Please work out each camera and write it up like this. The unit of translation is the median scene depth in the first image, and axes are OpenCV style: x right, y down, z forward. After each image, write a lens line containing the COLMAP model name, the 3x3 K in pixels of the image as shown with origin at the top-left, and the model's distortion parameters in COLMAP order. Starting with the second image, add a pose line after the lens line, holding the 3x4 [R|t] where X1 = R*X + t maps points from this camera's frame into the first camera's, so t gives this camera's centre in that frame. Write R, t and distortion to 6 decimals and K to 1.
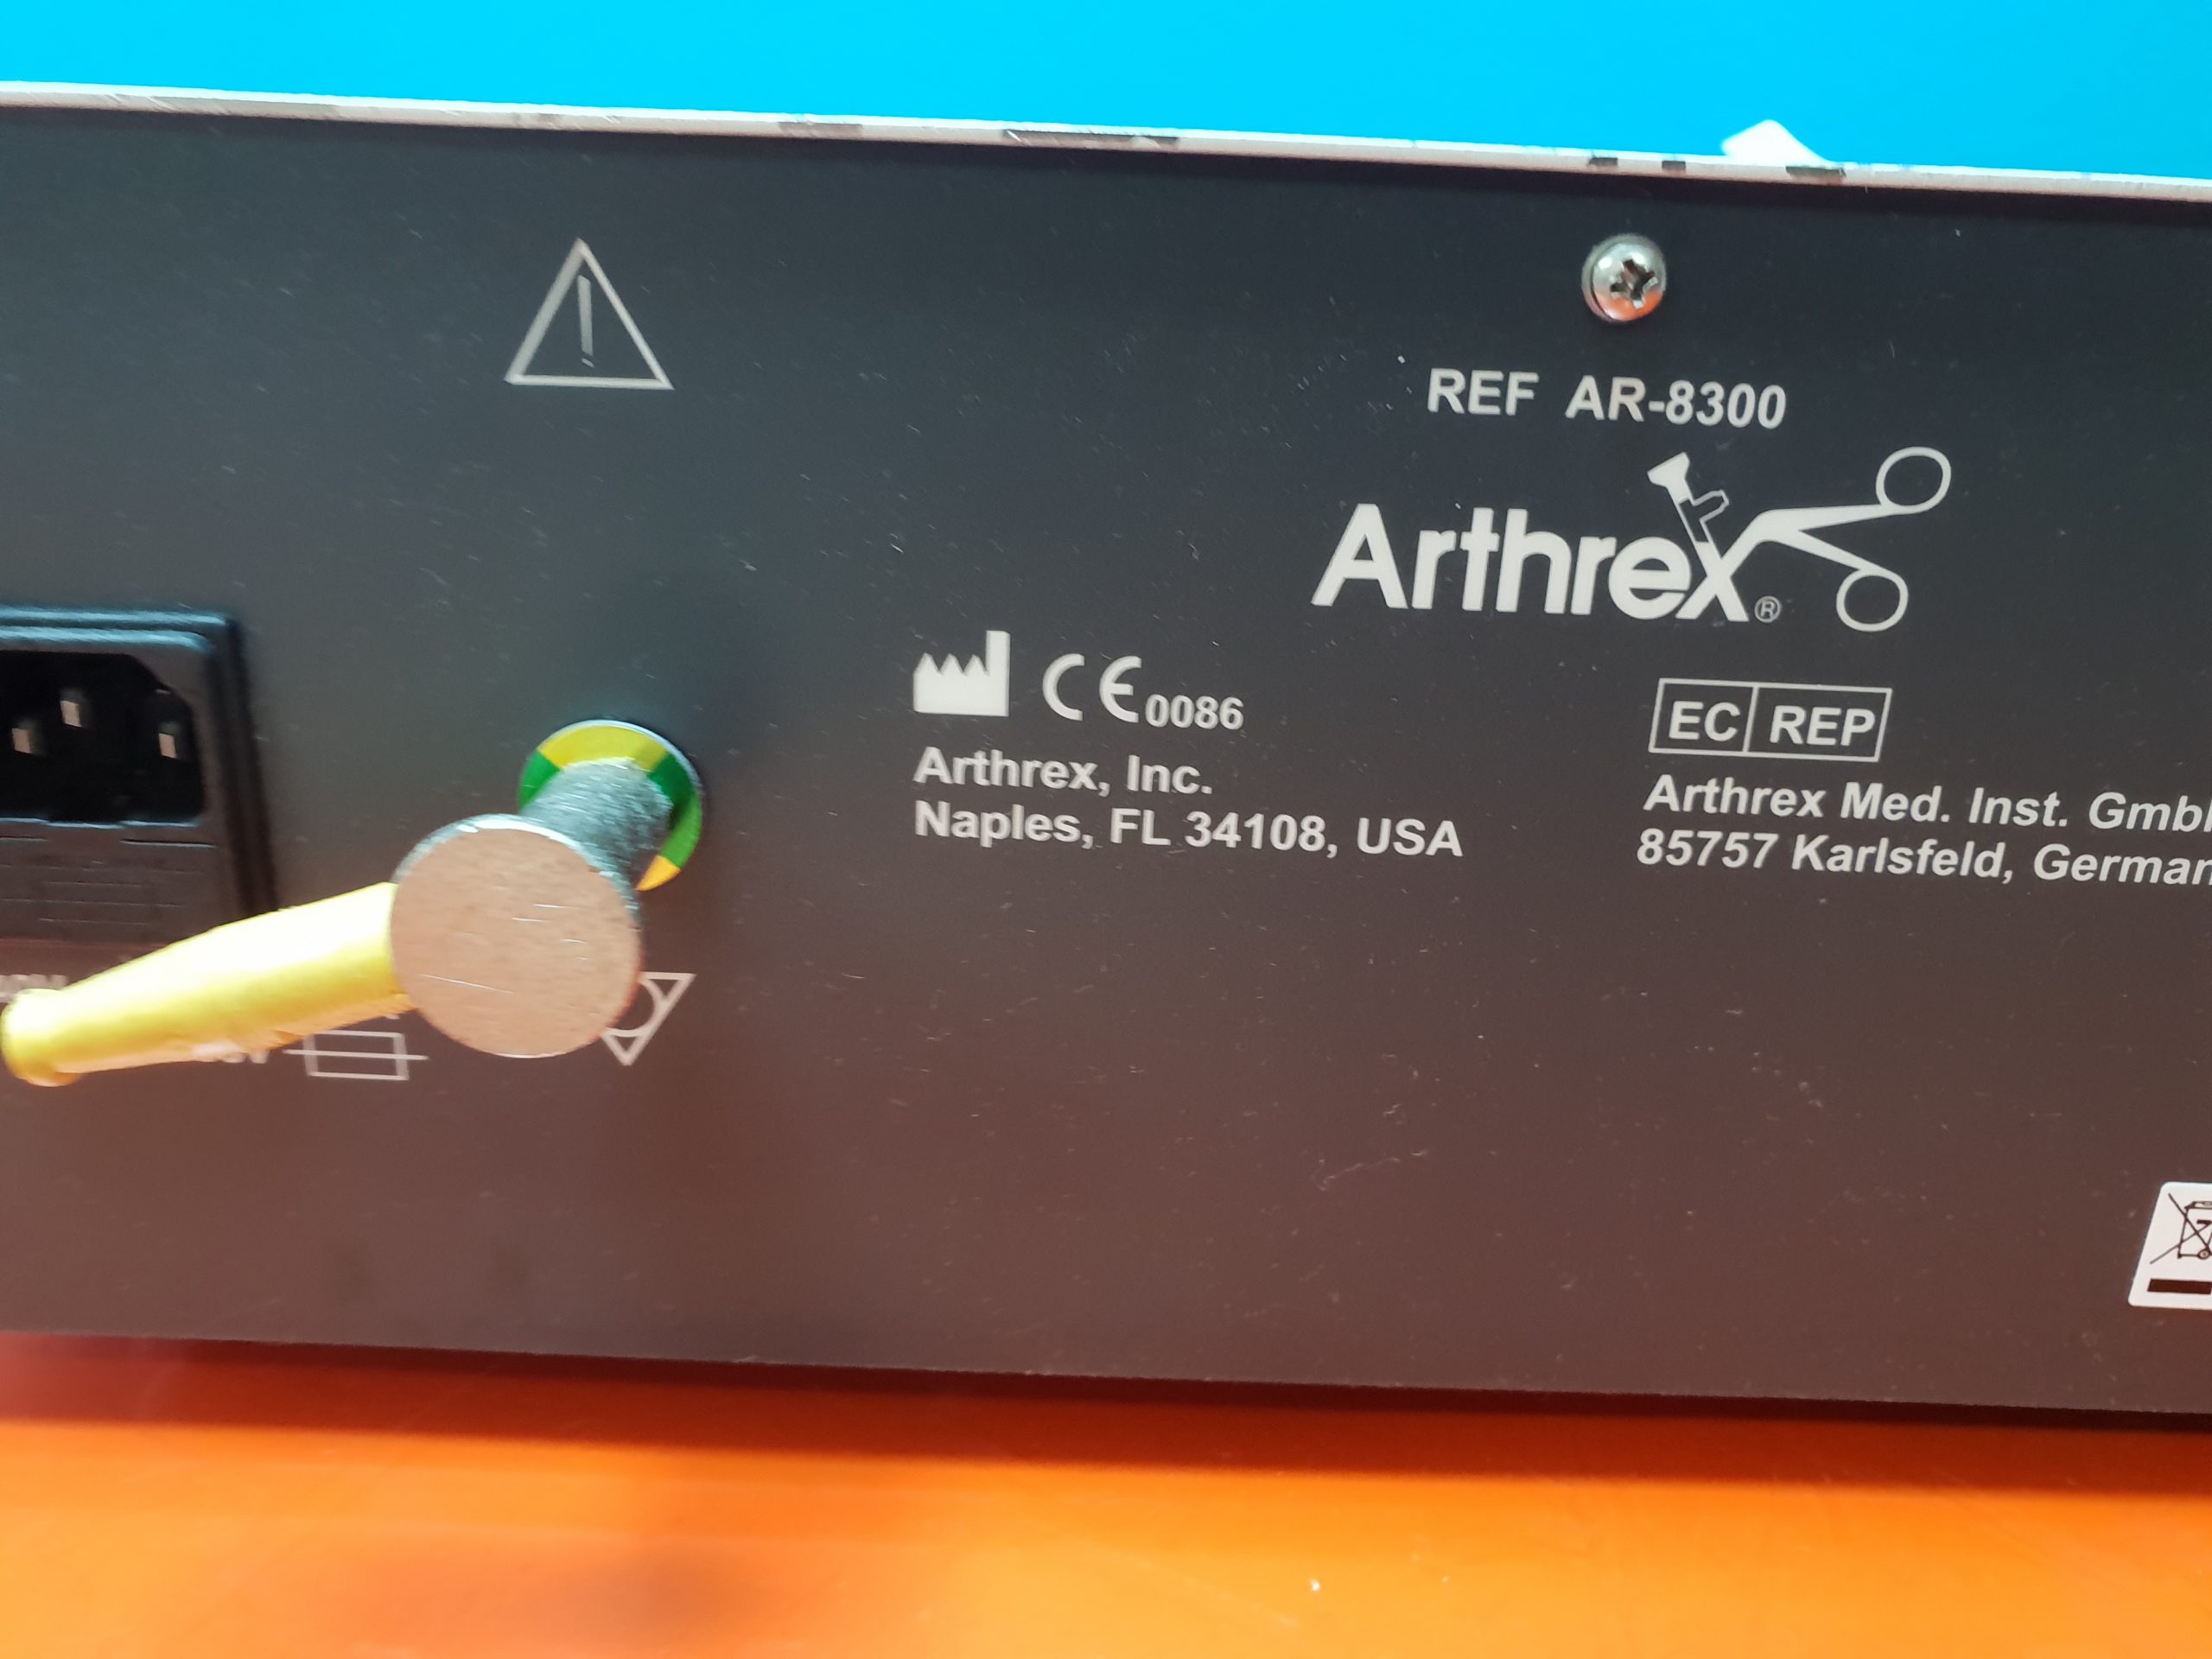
lens RADIAL K [[1666.3, 0, 1070.8], [0, 1666.3, 838.5], [0, 0, 1]] dist [-0.006978, -0.009209]
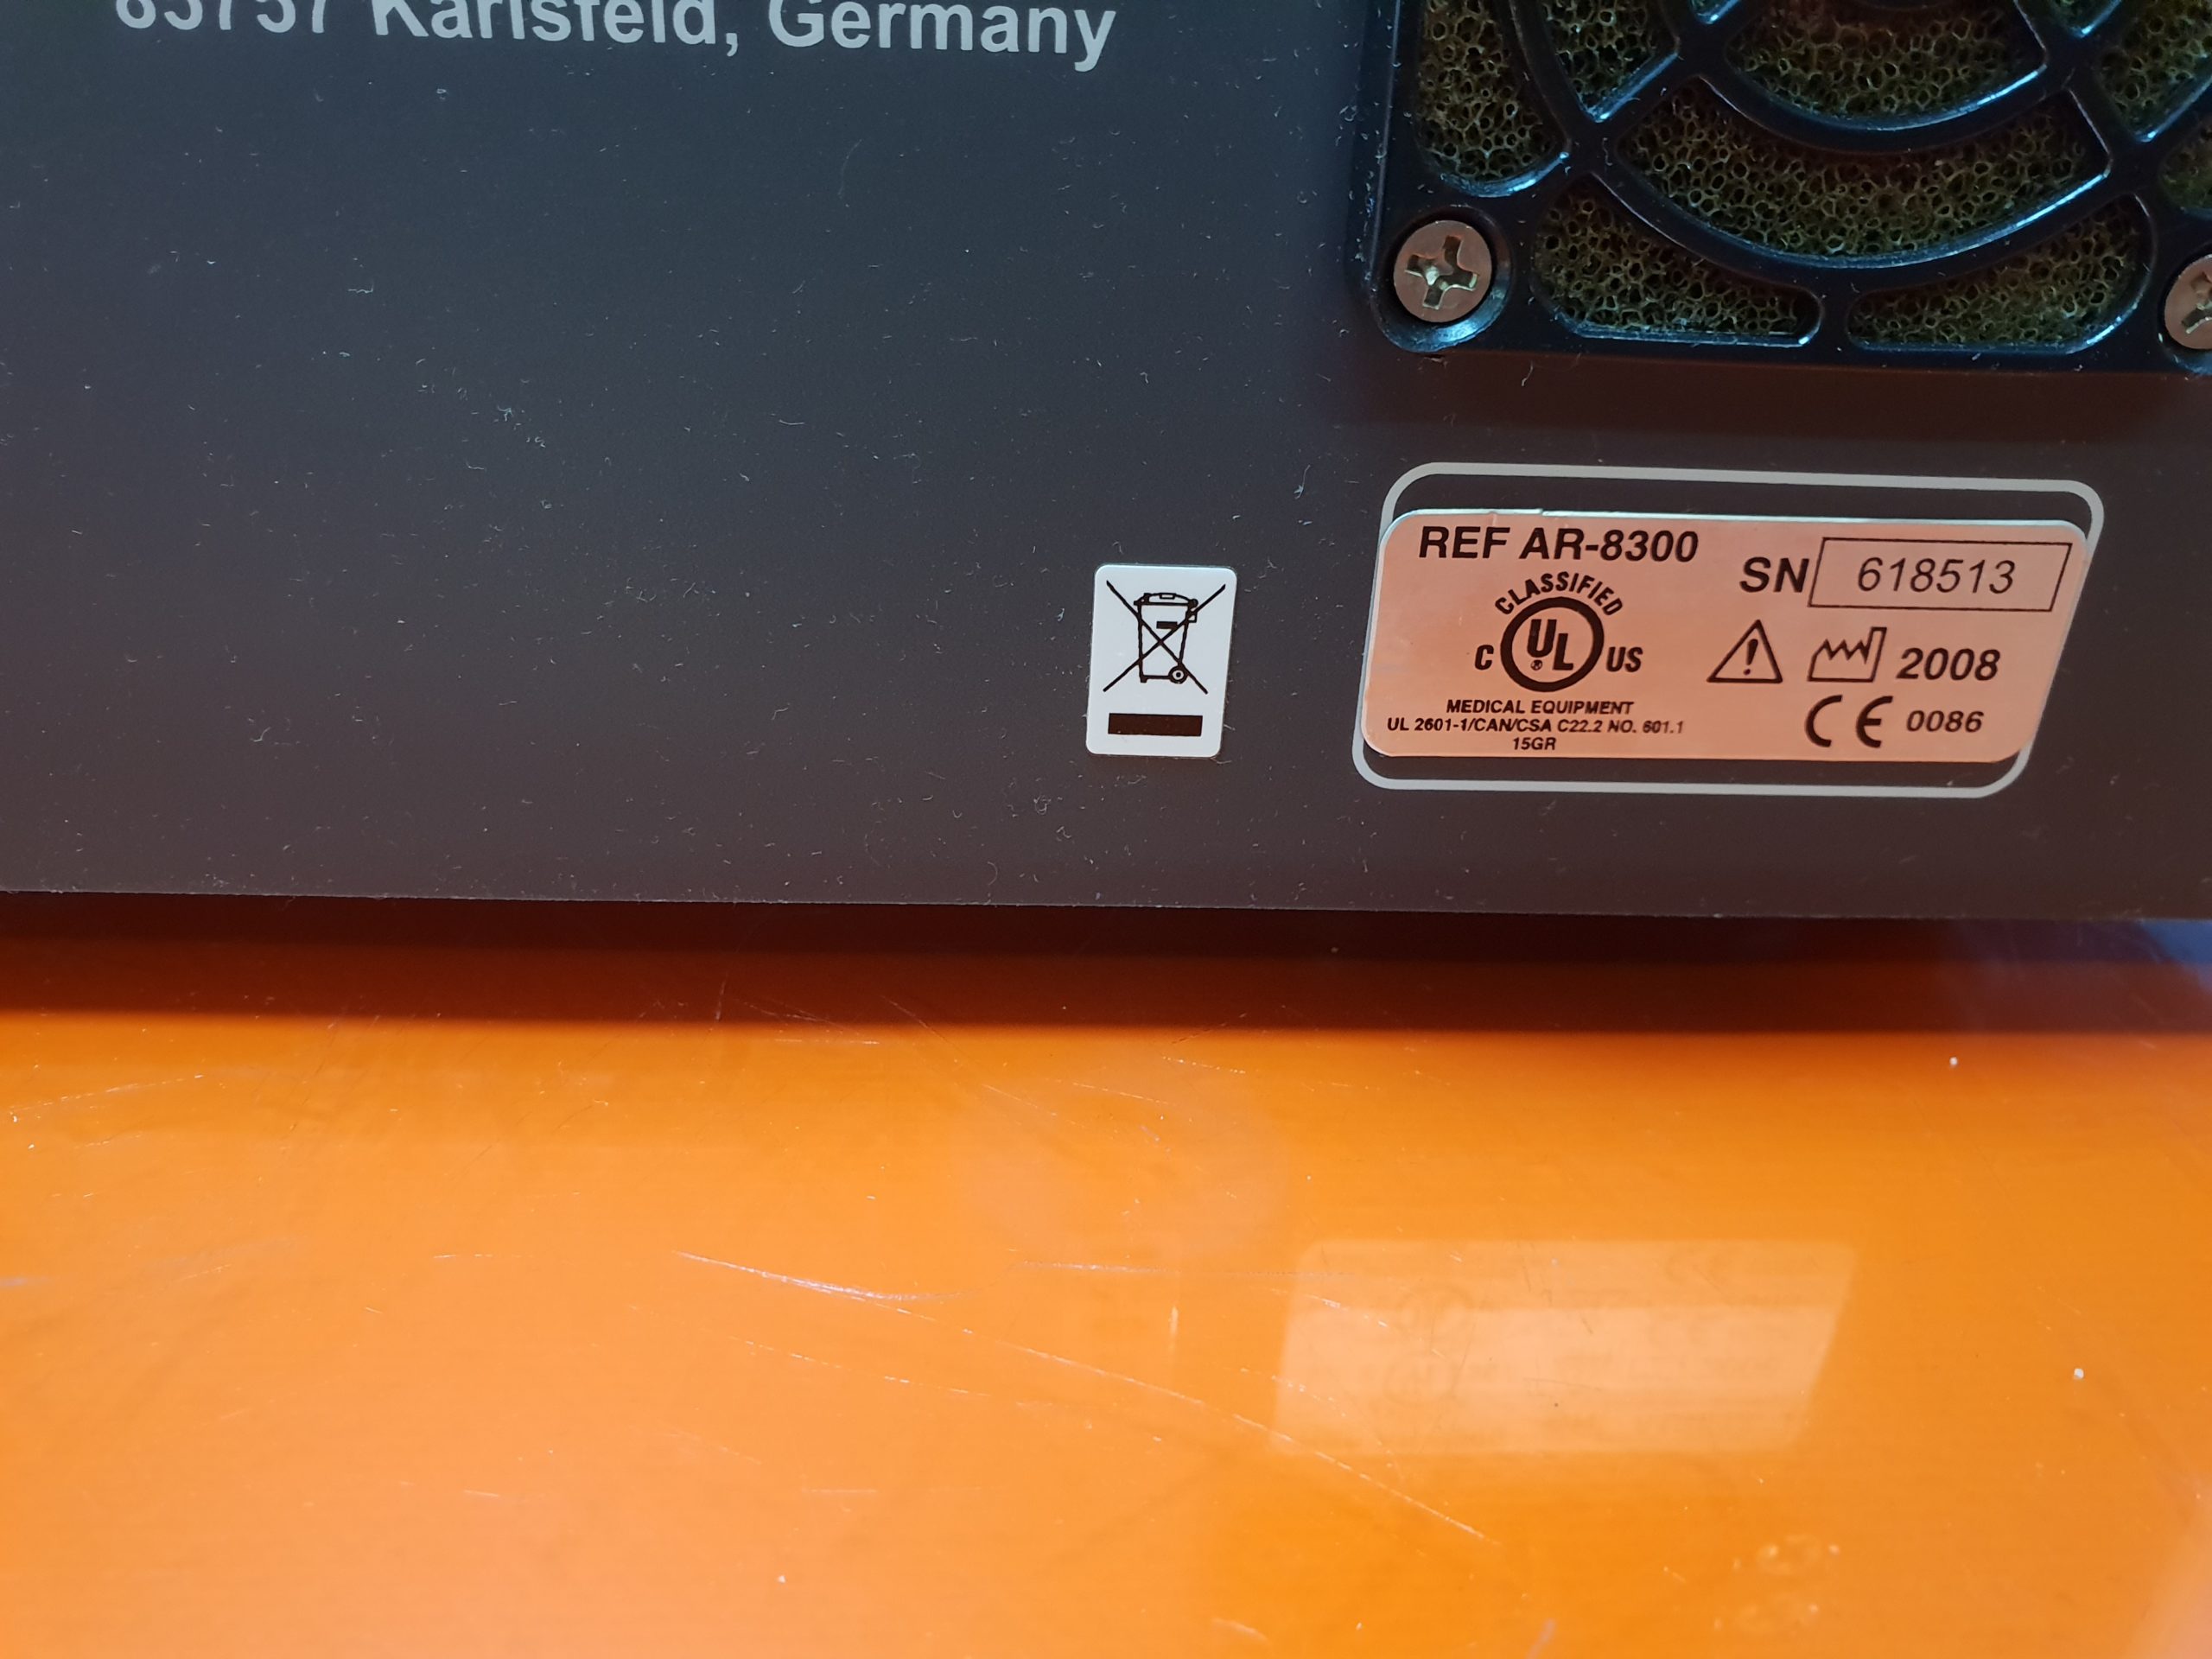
lens RADIAL K [[1666.3, 0, 1070.8], [0, 1666.3, 838.5], [0, 0, 1]] dist [-0.006978, -0.009209]
pose [[0.999826, -0.018620, 0.001254, 0.685759], [0.018140, 0.985418, 0.169178, 0.215071], [-0.004386, -0.169126, 0.985585, 0.328669]]
